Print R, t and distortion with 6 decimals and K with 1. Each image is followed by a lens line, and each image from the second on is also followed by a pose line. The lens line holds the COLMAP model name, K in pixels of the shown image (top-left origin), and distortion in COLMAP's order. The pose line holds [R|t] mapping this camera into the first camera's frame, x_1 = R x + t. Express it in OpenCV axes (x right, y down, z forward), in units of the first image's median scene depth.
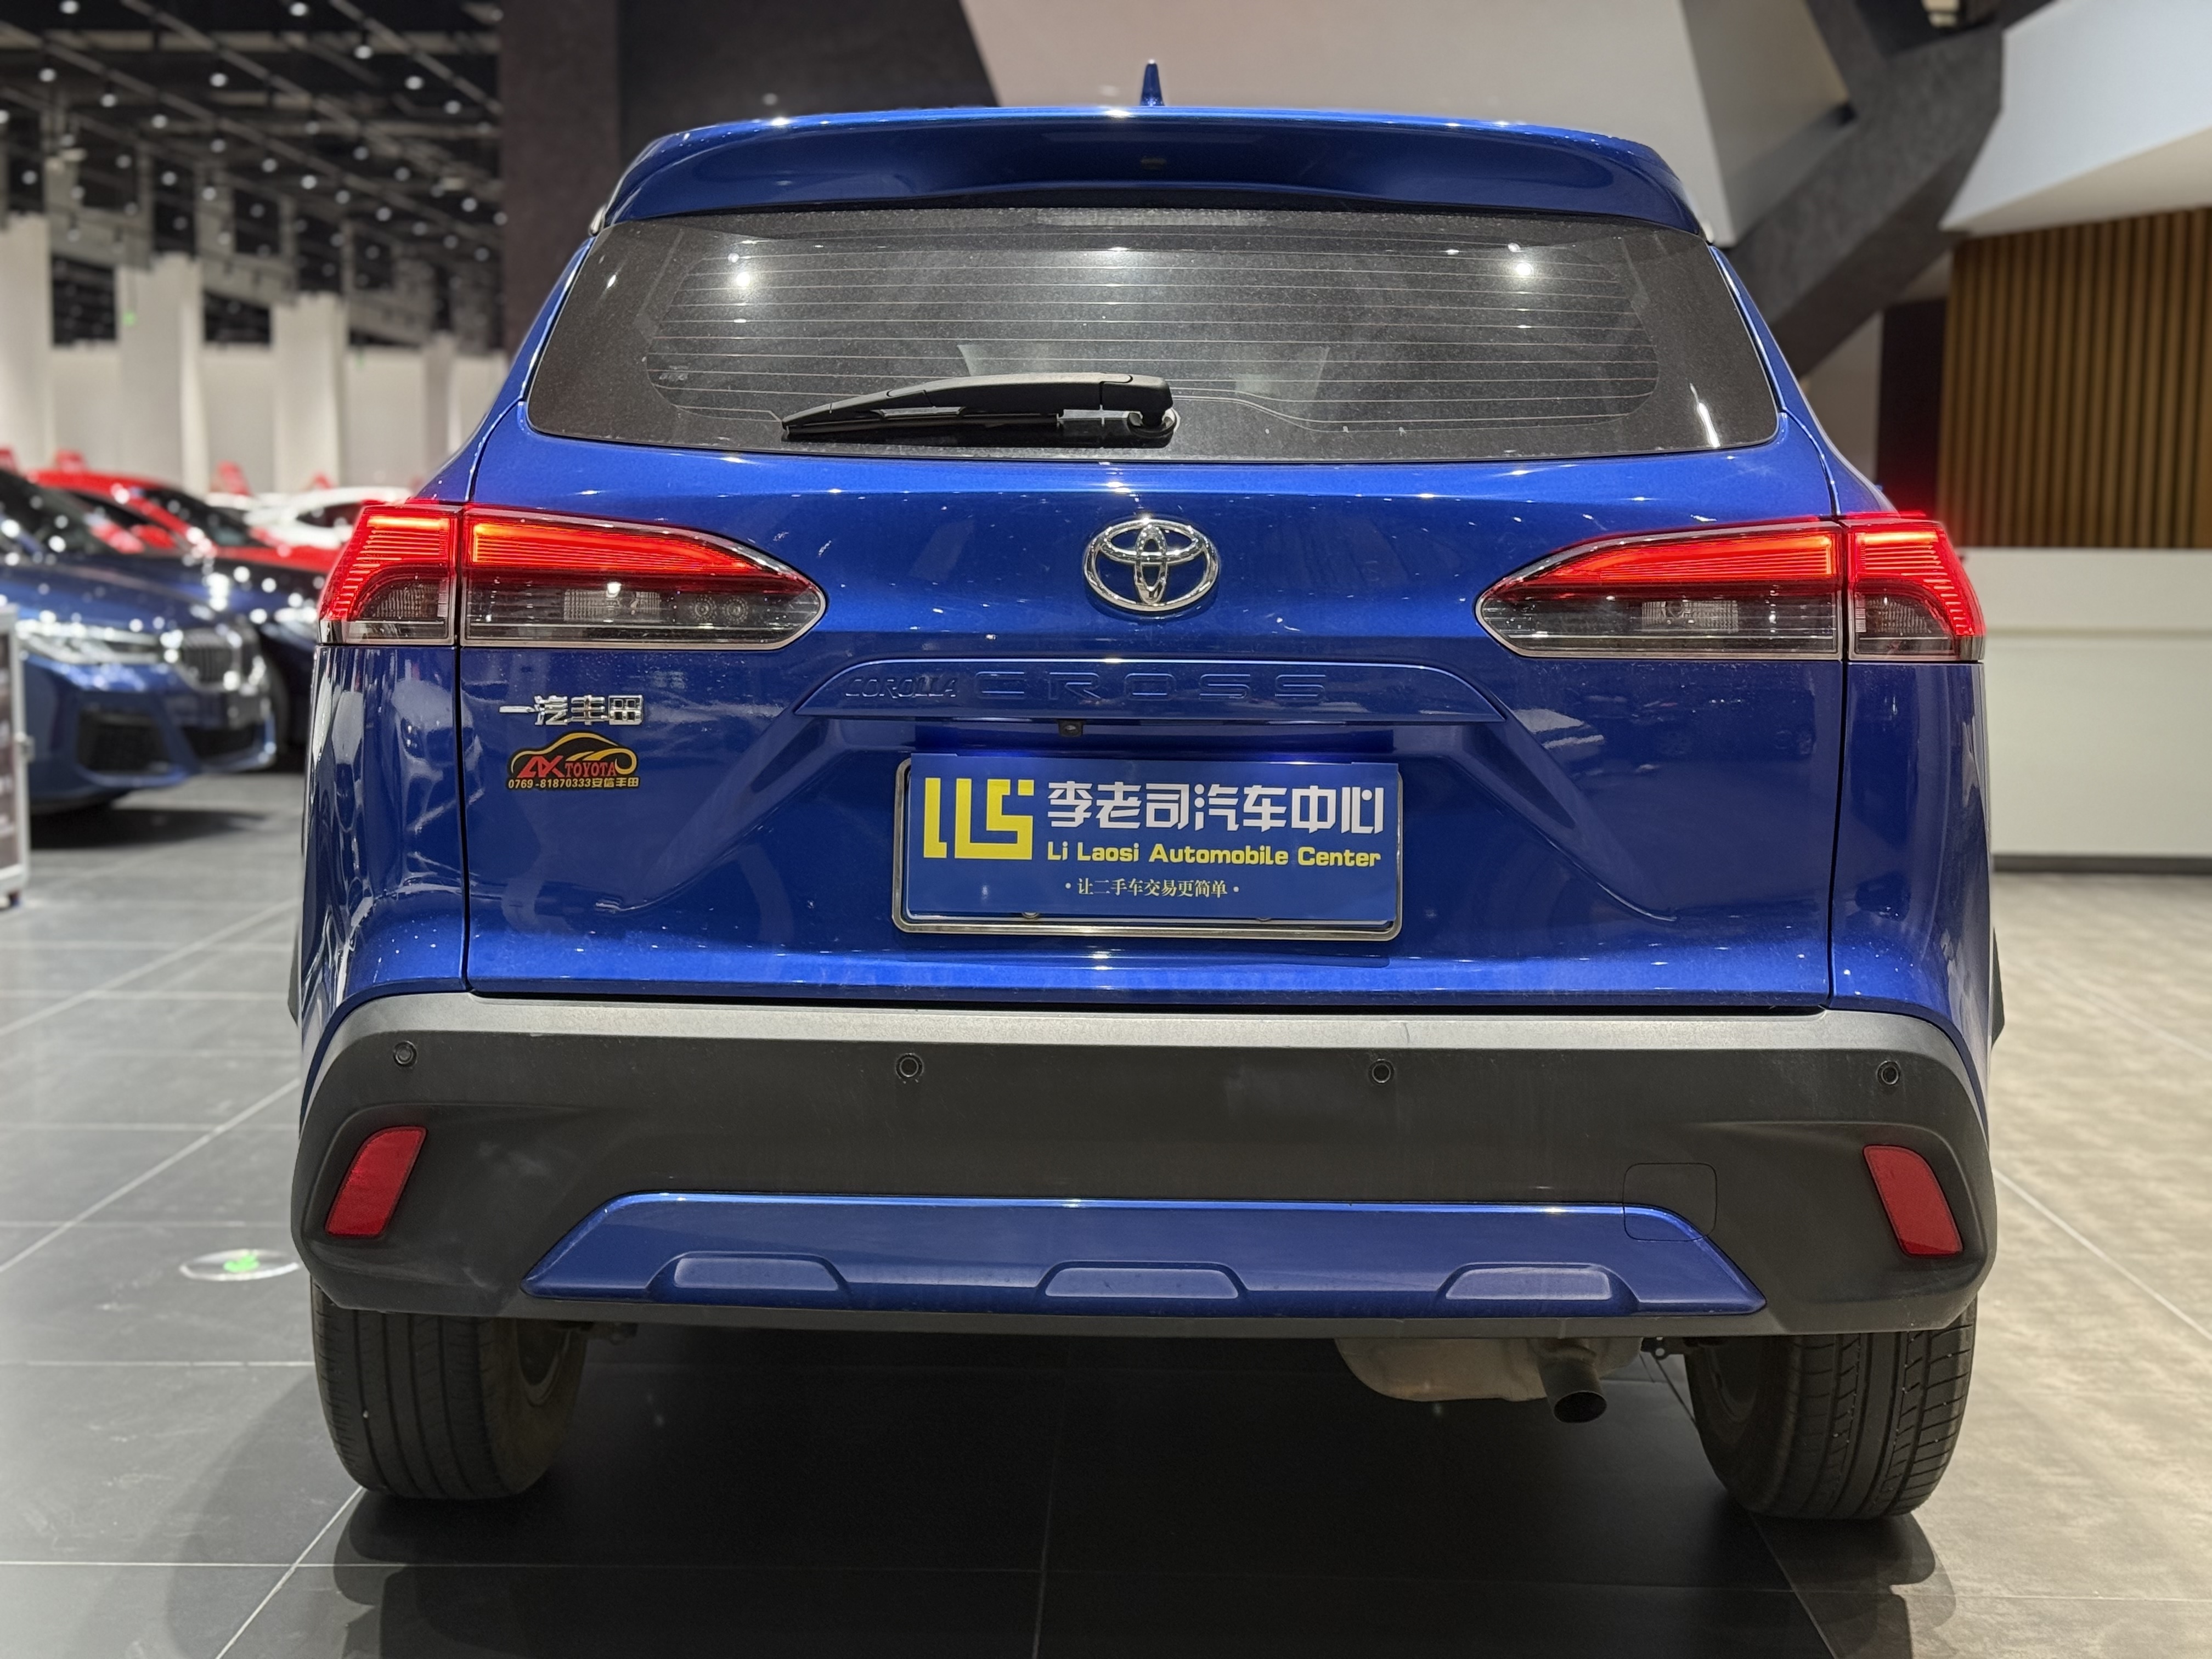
lens RADIAL K [[3112.0, 0, 1107.3], [0, 3112.0, 819.0], [0, 0, 1]] dist [0.121423, 0.000000]
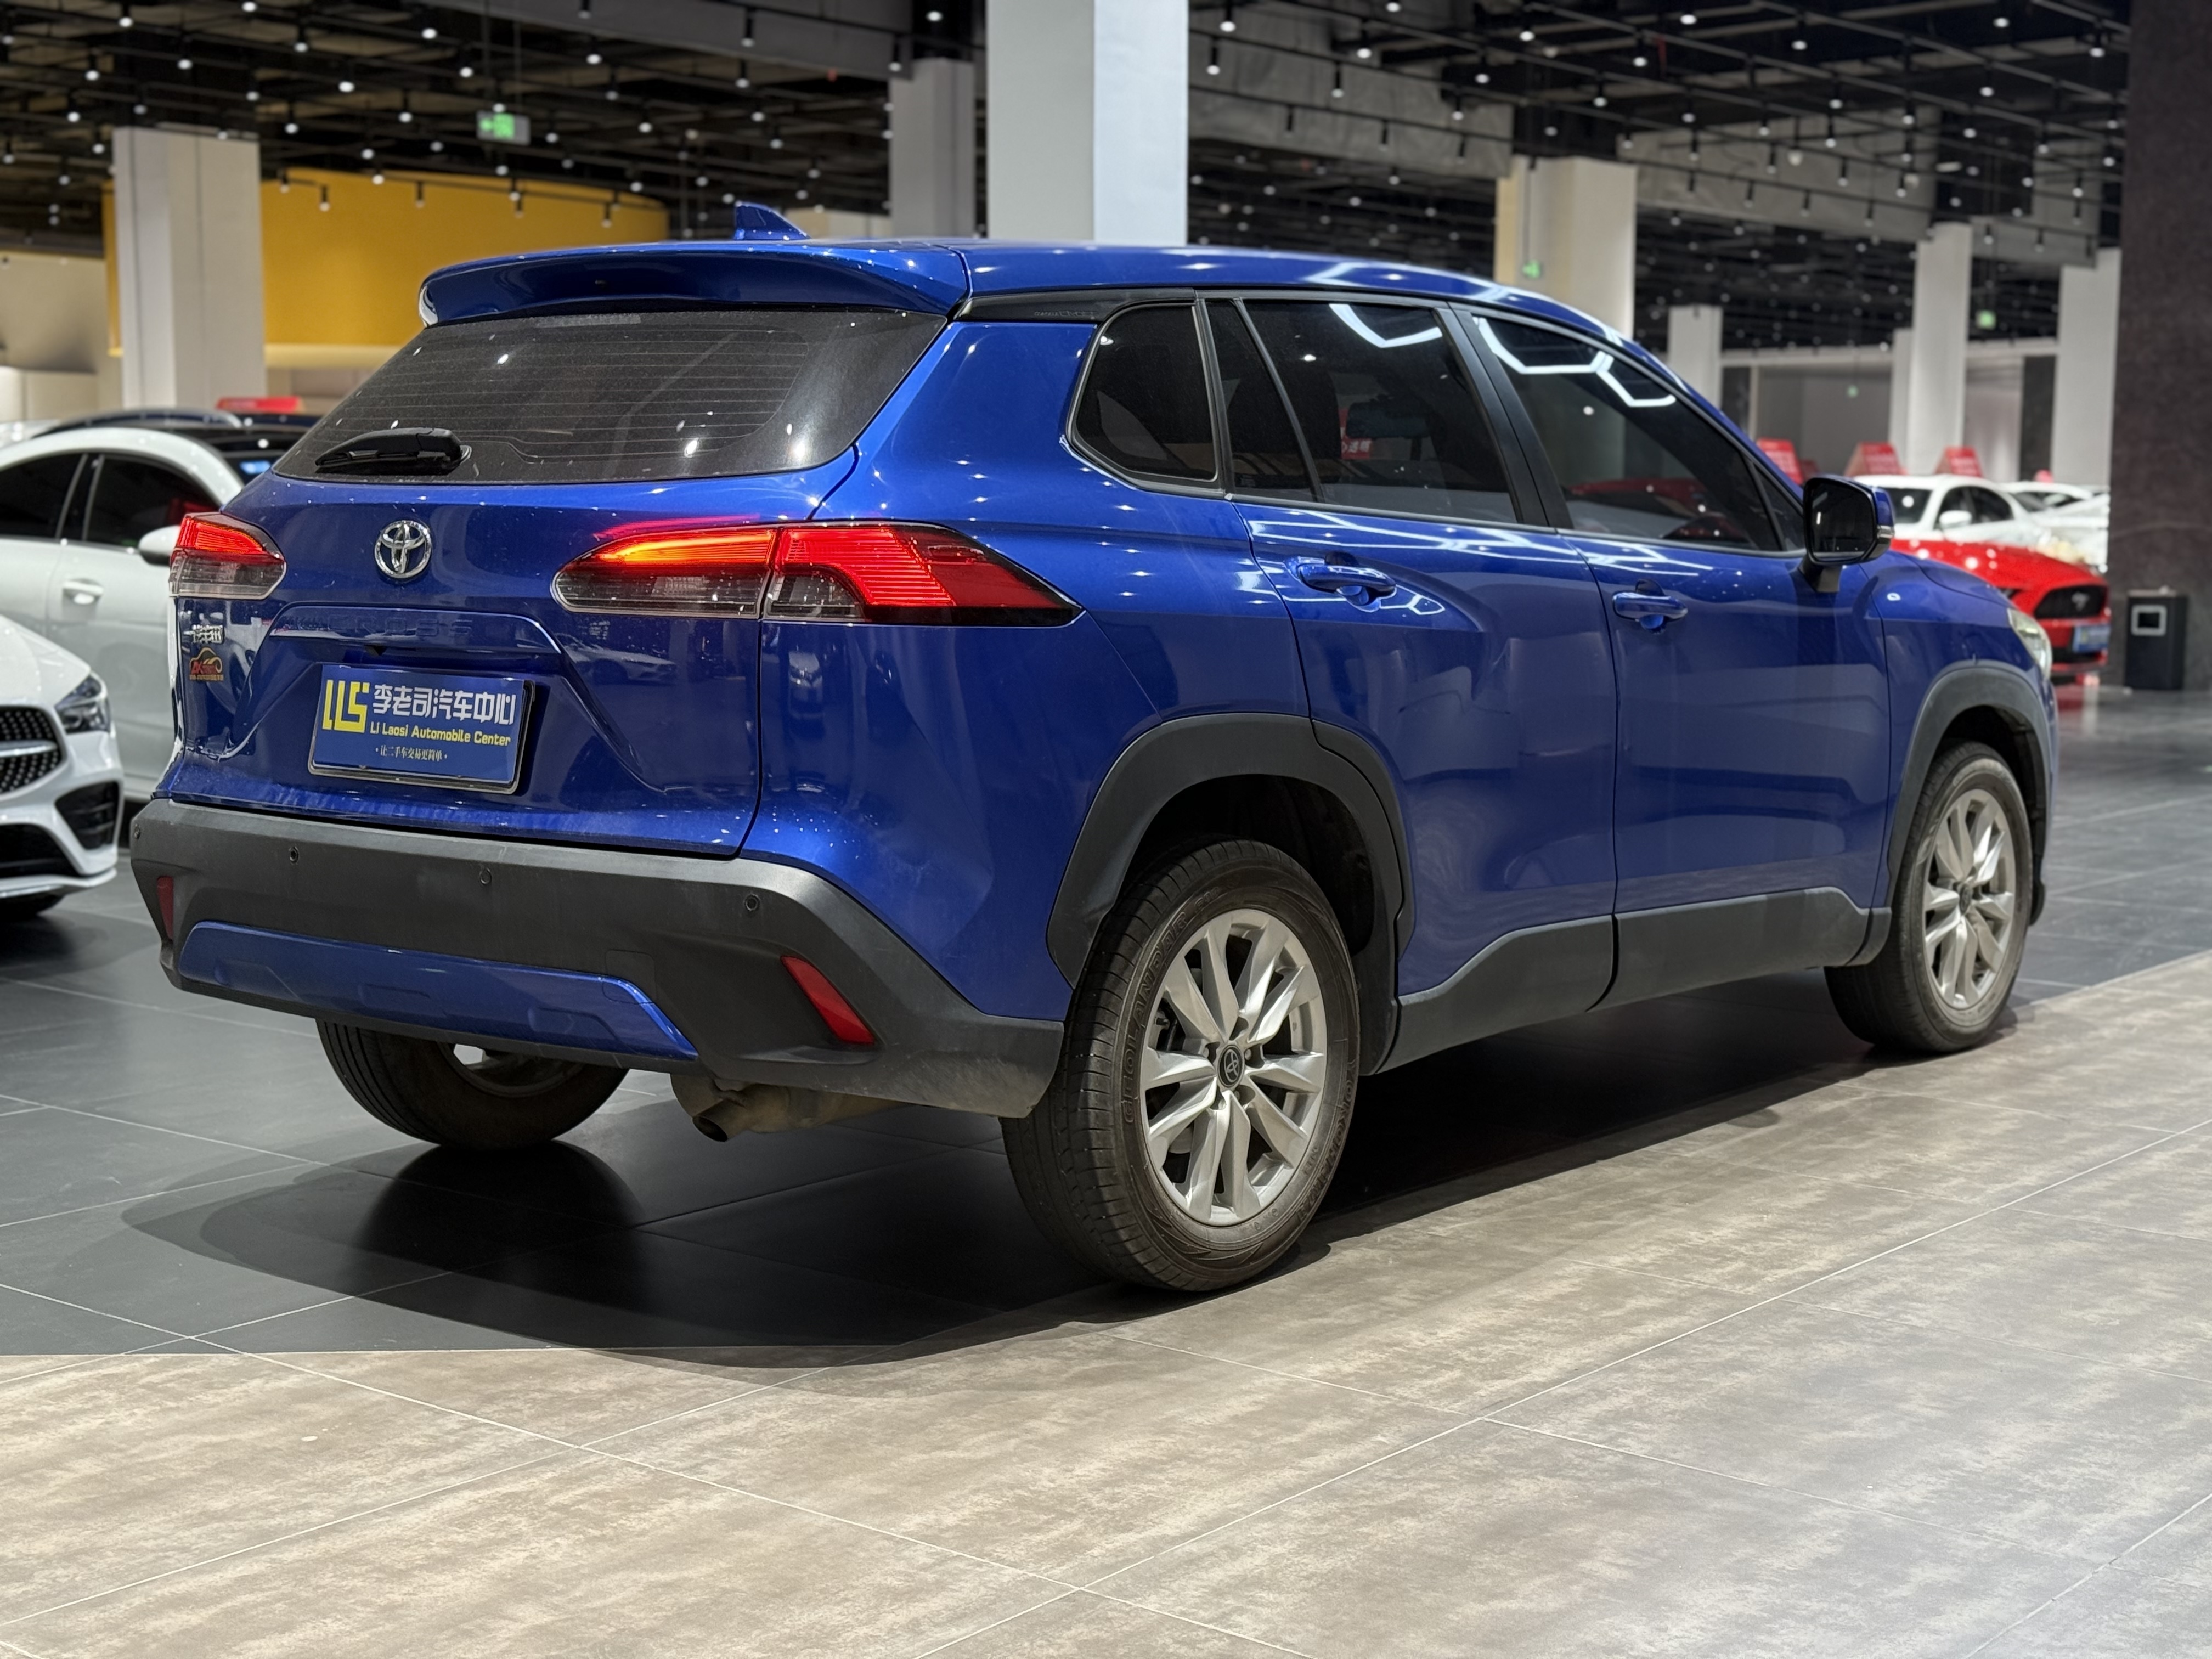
lens RADIAL K [[3112.0, 0, 1110.5], [0, 3112.0, 822.4], [0, 0, 1]] dist [0.121423, 0.000000]
pose [[0.791041, 0.057092, -0.609093, 1.267262], [-0.054609, 0.998251, 0.022646, 0.001689], [0.609320, 0.015348, 0.792776, -0.047185]]
